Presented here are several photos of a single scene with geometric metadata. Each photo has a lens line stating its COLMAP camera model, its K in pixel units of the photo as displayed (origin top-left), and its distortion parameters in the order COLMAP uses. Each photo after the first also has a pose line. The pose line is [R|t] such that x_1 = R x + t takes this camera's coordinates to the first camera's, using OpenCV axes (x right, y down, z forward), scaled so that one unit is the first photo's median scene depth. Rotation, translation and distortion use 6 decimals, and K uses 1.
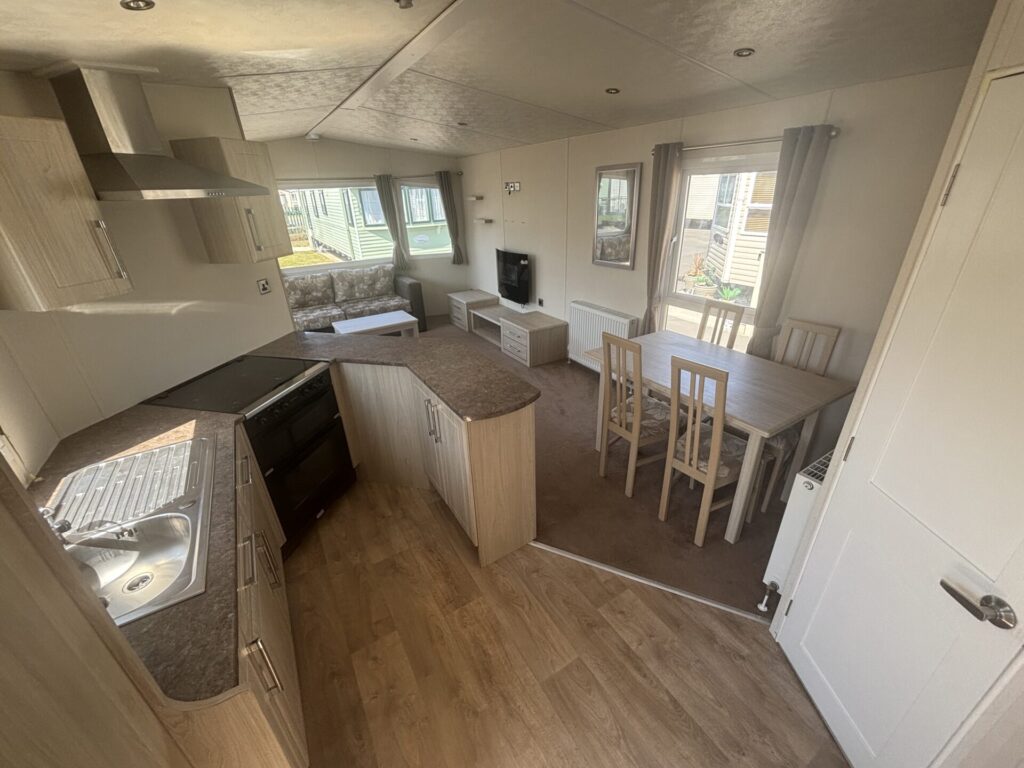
lens RADIAL K [[412.2, 0, 512.0], [0, 412.2, 384.0], [0, 0, 1]] dist [-0.000029, 0.000094]
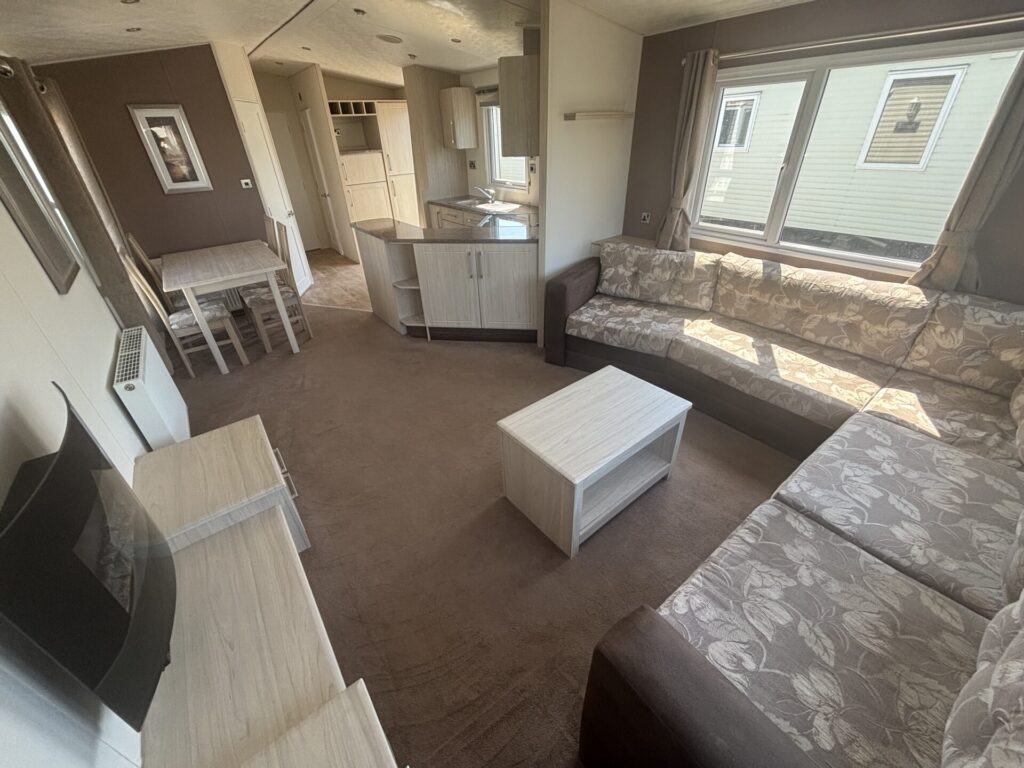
lens RADIAL K [[412.2, 0, 512.0], [0, 412.2, 384.0], [0, 0, 1]] dist [-0.000029, 0.000094]
pose [[-0.993104, 0.105452, -0.051229, -0.226254], [0.014485, 0.543987, 0.838968, -0.522727], [0.116339, 0.832441, -0.541763, 1.188447]]
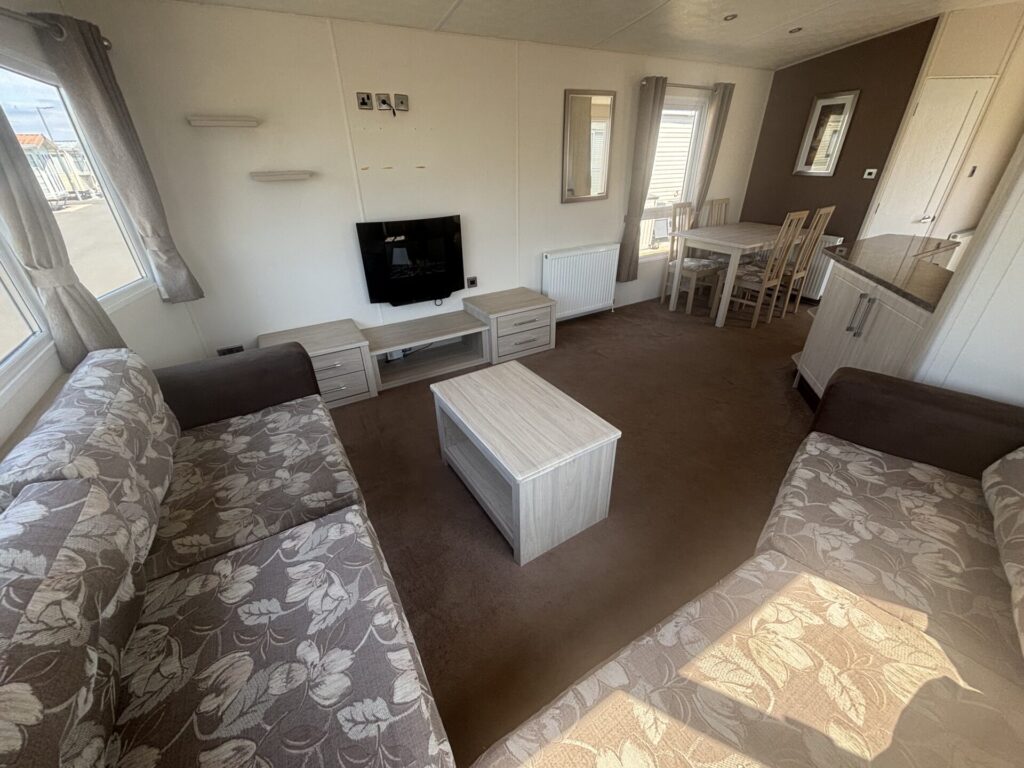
lens RADIAL K [[412.2, 0, 512.0], [0, 412.2, 384.0], [0, 0, 1]] dist [-0.000029, 0.000094]
pose [[0.021503, -0.462552, 0.886331, -0.677831], [0.441274, 0.799900, 0.406740, -0.335487], [-0.897115, 0.382369, 0.221312, 0.900006]]
